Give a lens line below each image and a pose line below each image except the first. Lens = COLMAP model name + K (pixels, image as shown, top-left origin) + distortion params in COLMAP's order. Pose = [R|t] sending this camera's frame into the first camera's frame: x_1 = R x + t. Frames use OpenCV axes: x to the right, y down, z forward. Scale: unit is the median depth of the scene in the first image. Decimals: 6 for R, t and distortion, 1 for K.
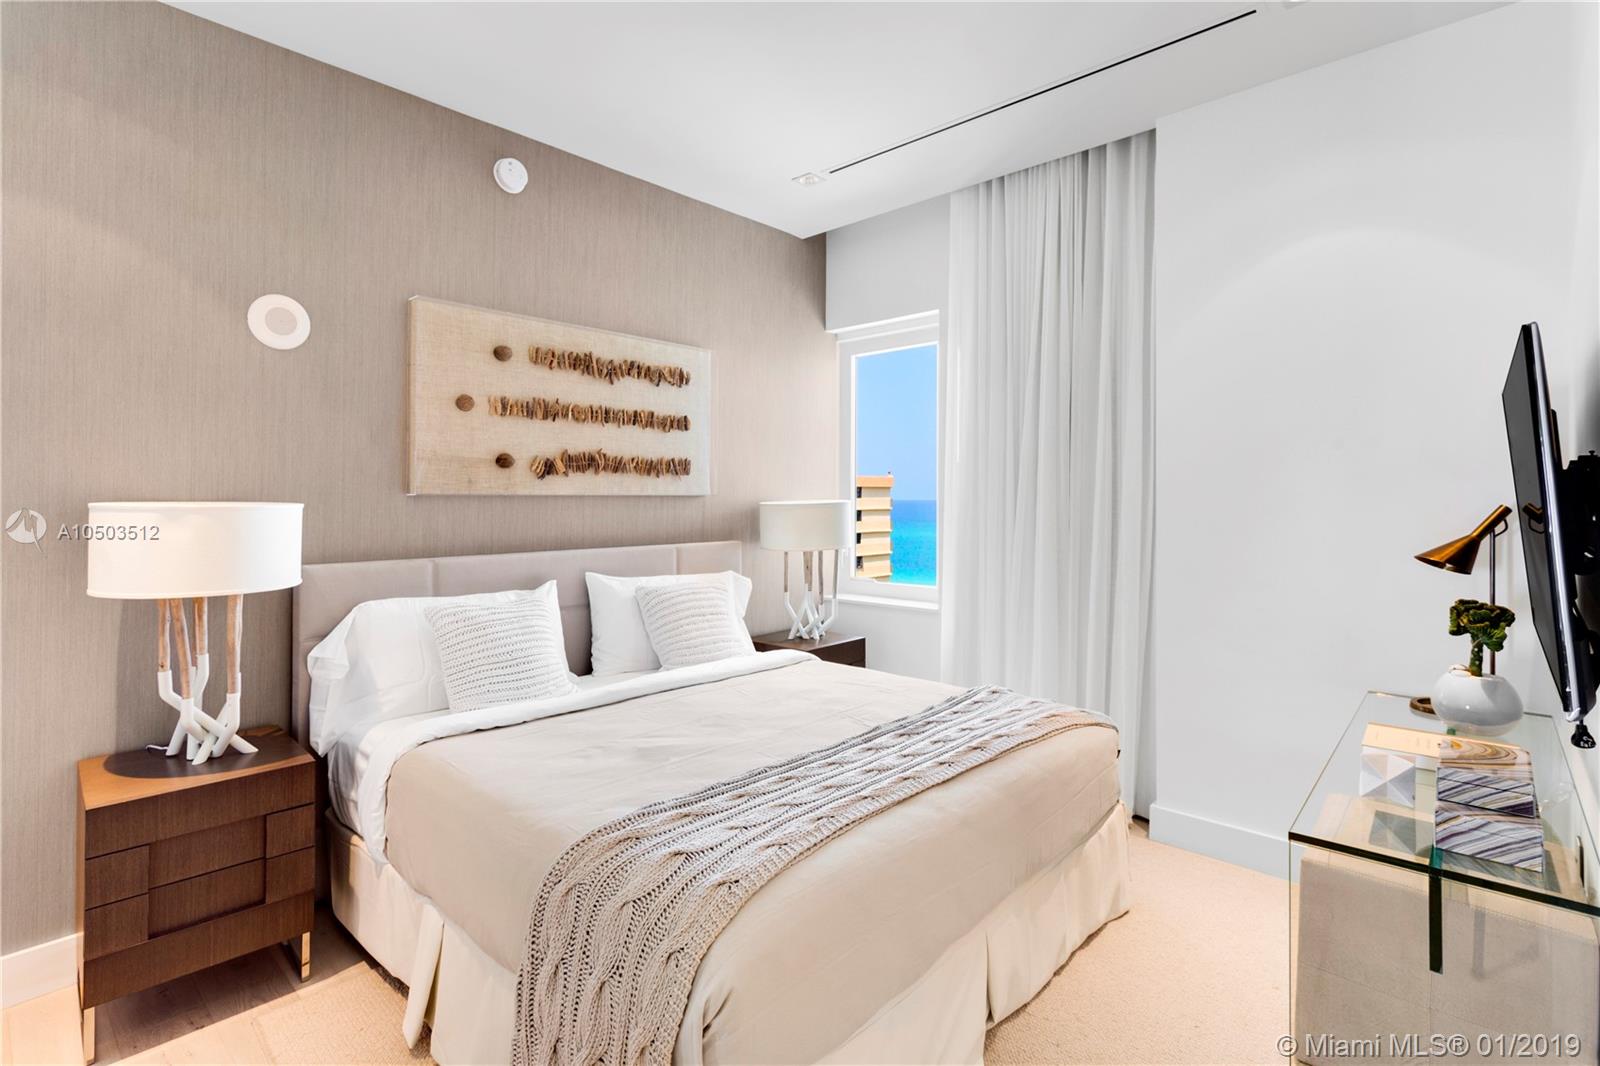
lens RADIAL K [[758.0, 0, 807.1], [0, 758.0, 526.5], [0, 0, 1]] dist [0.000800, 0.000114]
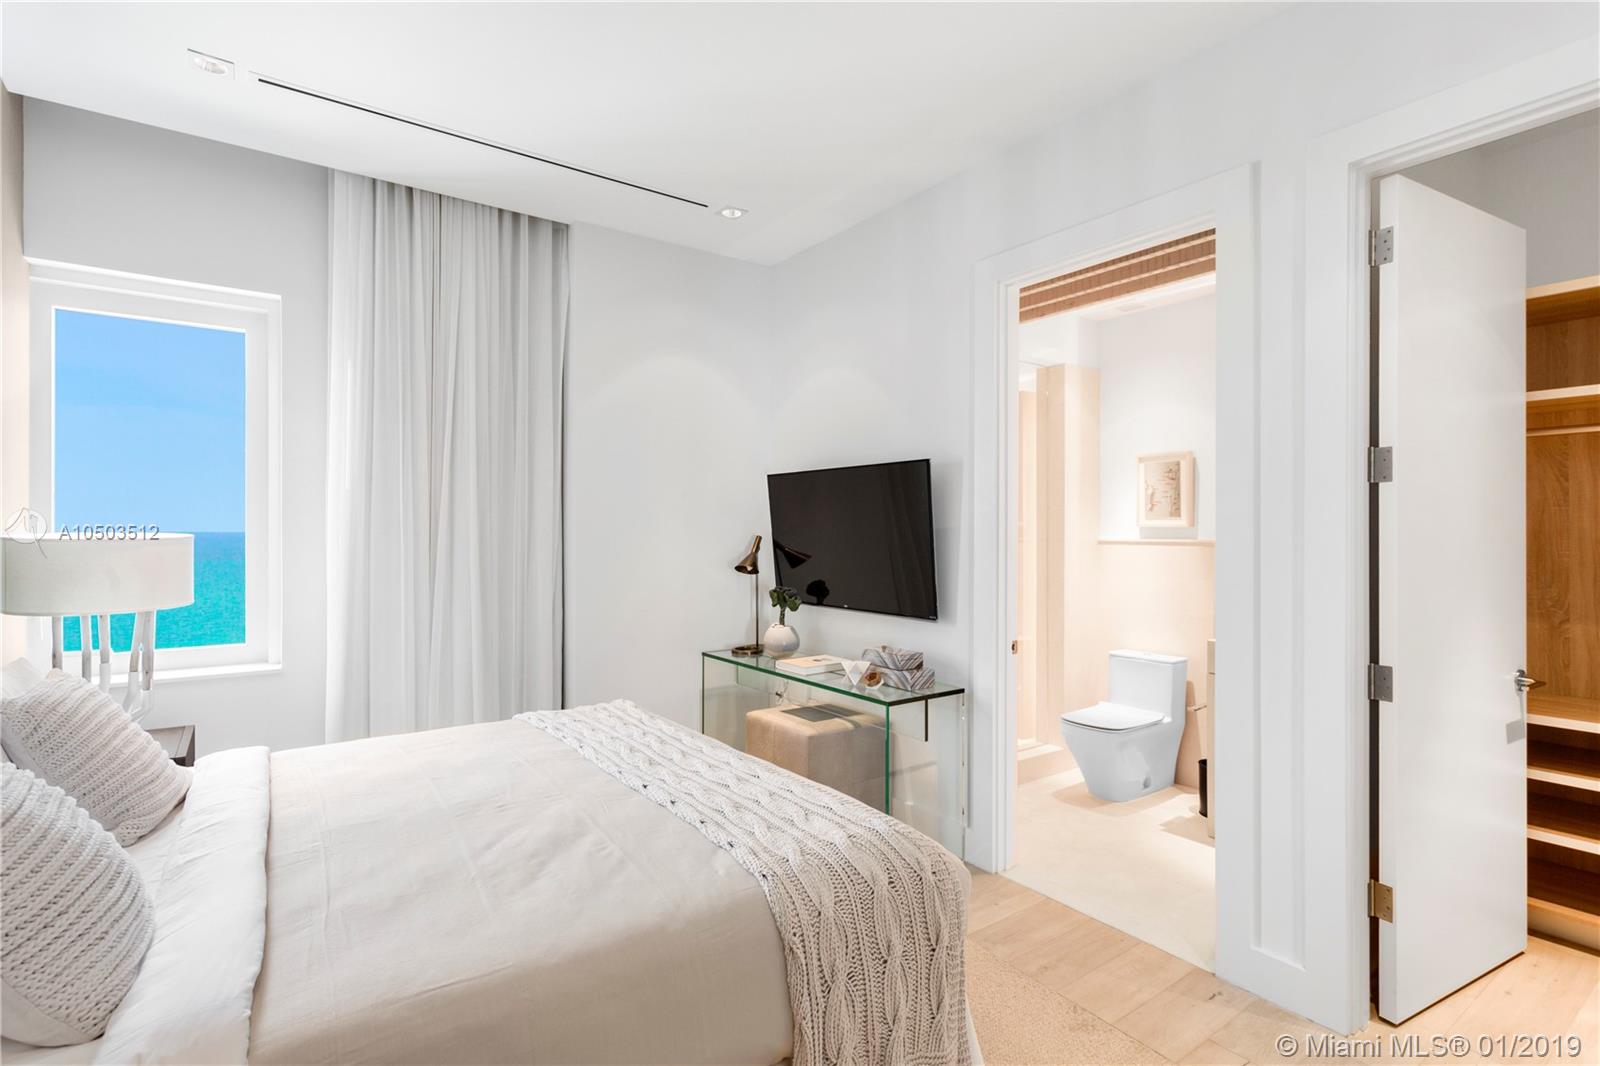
lens RADIAL K [[758.0, 0, 807.1], [0, 758.0, 526.5], [0, 0, 1]] dist [0.000800, 0.000114]
pose [[0.221004, 0.001499, 0.975272, -0.600324], [0.035593, 0.999320, -0.009602, -0.015291], [-0.974623, 0.036835, 0.220801, 0.350381]]
